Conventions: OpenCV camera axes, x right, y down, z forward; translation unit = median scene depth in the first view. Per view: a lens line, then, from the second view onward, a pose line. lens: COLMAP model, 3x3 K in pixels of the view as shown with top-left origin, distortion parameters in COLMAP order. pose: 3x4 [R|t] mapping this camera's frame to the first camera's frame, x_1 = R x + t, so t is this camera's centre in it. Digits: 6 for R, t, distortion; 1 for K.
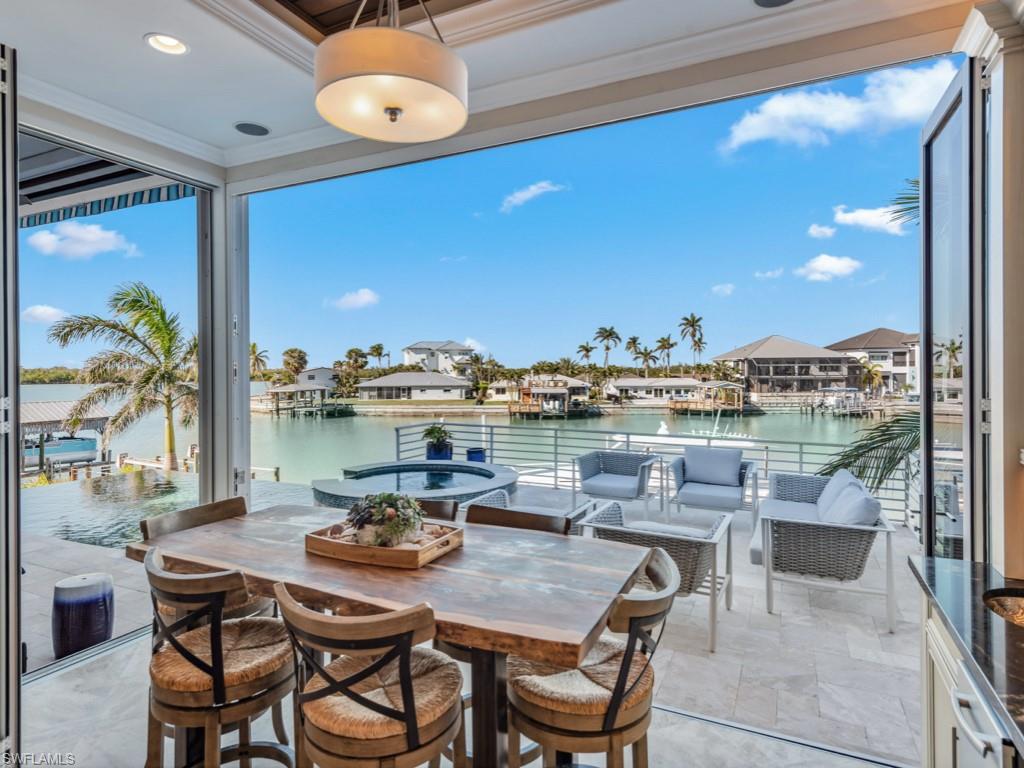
lens RADIAL K [[577.8, 0, 509.3], [0, 577.8, 377.9], [0, 0, 1]] dist [0.010390, -0.001561]
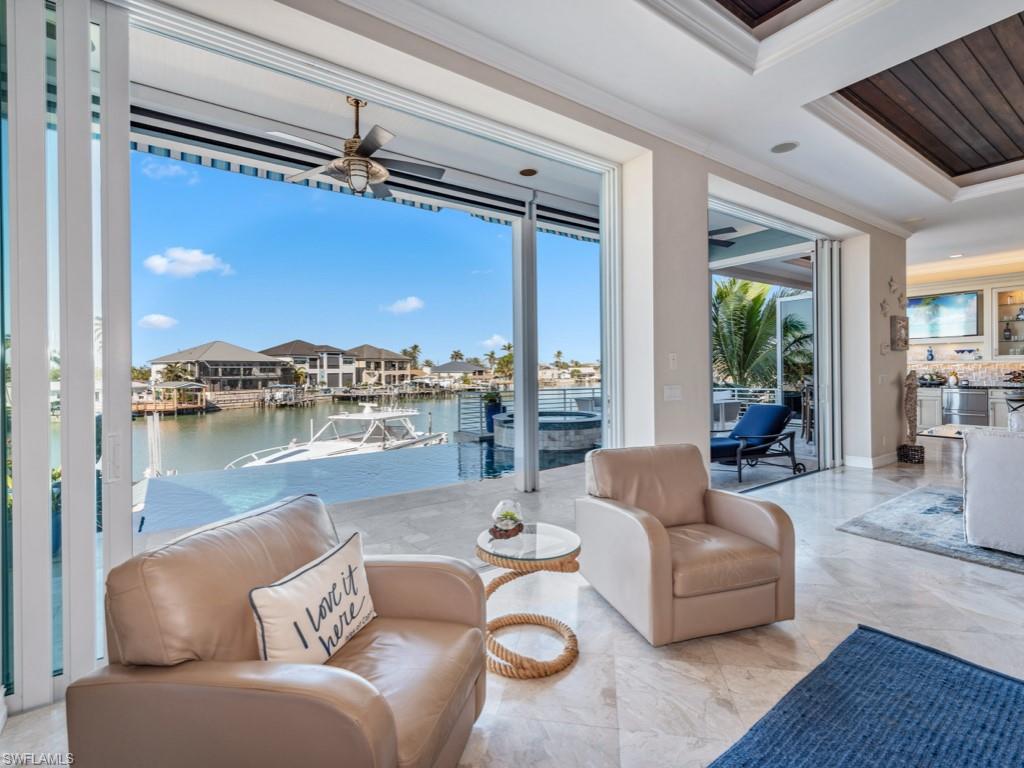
lens RADIAL K [[481.8, 0, 520.7], [0, 481.8, 366.9], [0, 0, 1]] dist [0.012451, -0.000507]
pose [[0.472769, 0.004355, 0.881176, -0.106025], [0.019567, 0.999689, -0.015439, 0.003430], [-0.880969, 0.024541, 0.472537, 0.026032]]
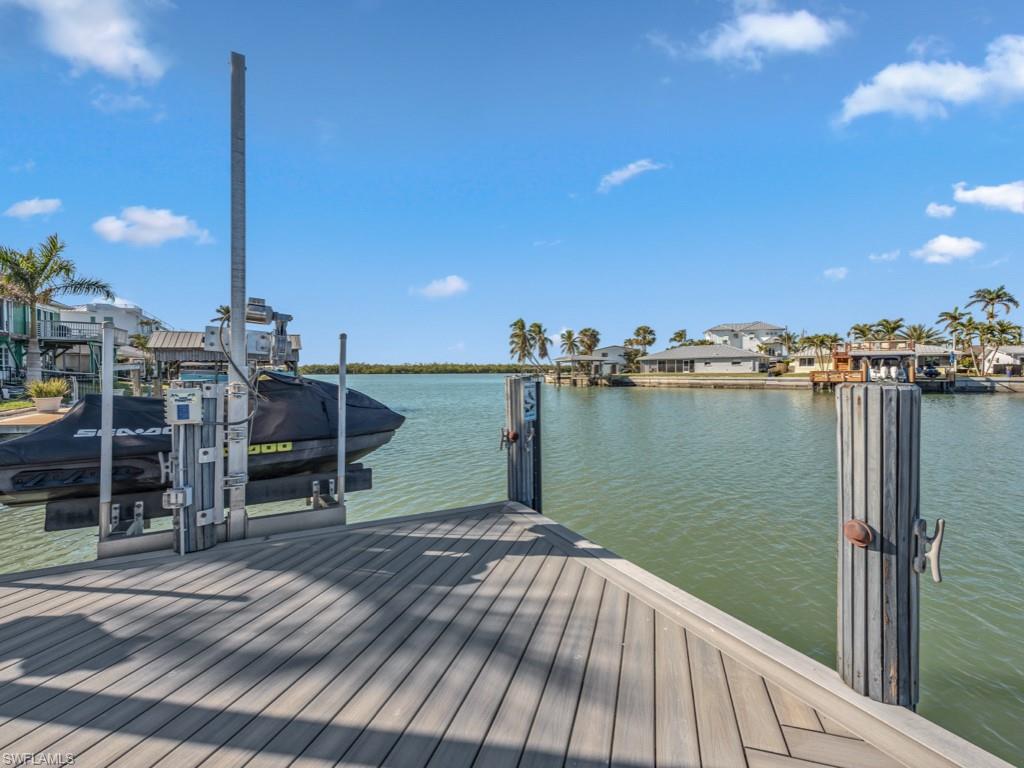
lens RADIAL K [[453.5, 0, 509.9], [0, 453.5, 379.2], [0, 0, 1]] dist [0.008942, -0.000866]
pose [[0.804598, 0.009625, -0.593742, 0.029426], [-0.003044, 0.999922, 0.012085, 0.040476], [0.593812, -0.007917, 0.804565, 0.225338]]
